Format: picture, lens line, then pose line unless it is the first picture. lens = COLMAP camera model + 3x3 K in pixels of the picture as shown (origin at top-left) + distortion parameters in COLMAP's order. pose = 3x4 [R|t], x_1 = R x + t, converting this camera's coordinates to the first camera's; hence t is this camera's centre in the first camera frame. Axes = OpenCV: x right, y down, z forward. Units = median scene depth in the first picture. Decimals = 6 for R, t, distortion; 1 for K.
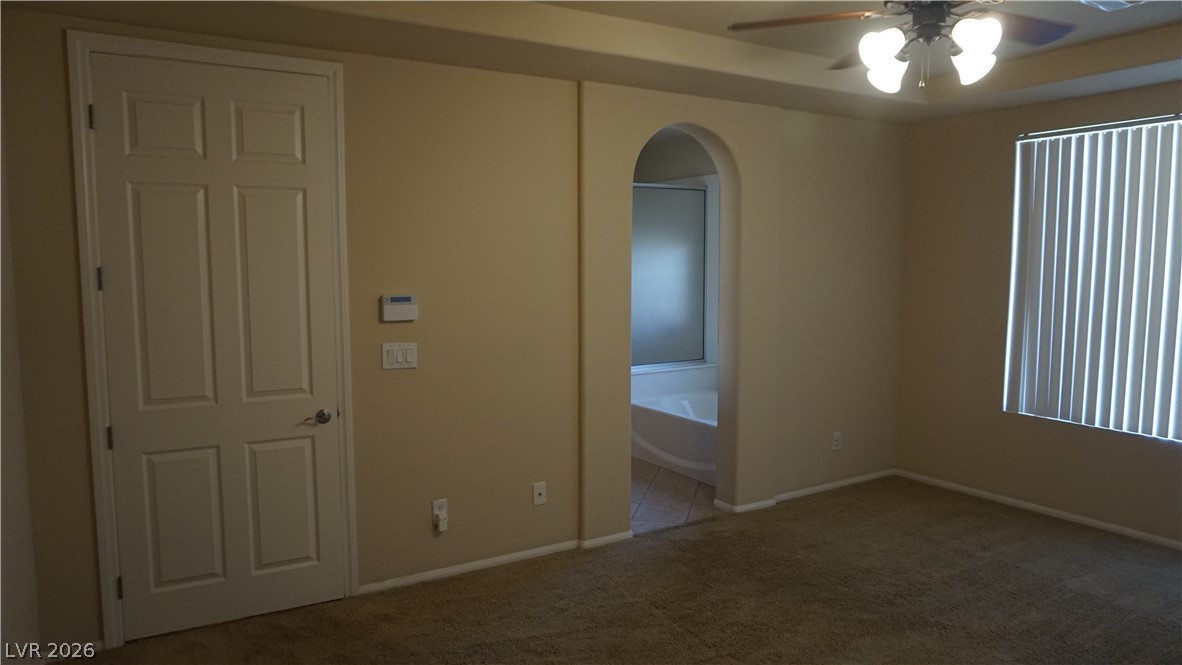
lens RADIAL K [[787.5, 0, 593.2], [0, 787.5, 335.7], [0, 0, 1]] dist [-0.051853, 0.039333]
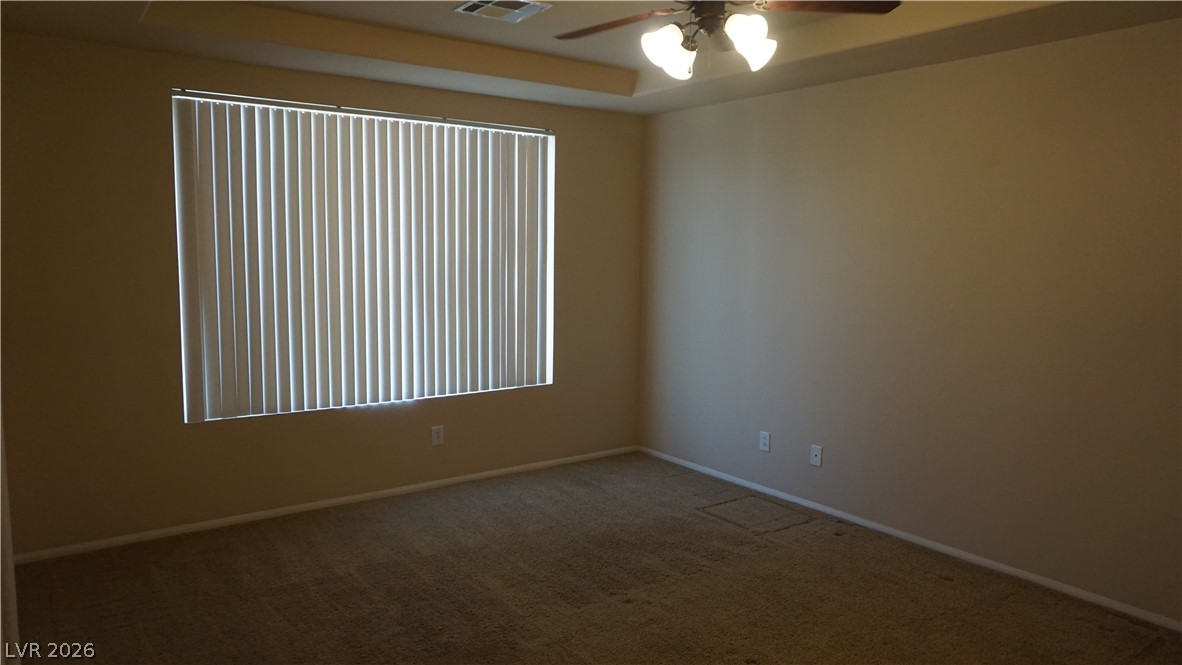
lens RADIAL K [[787.5, 0, 593.2], [0, 787.5, 335.7], [0, 0, 1]] dist [-0.051853, 0.039333]
pose [[-0.076972, -0.115389, 0.990334, -0.342525], [0.080831, 0.989289, 0.121550, -0.066554], [-0.993751, 0.089406, -0.066821, 0.667364]]
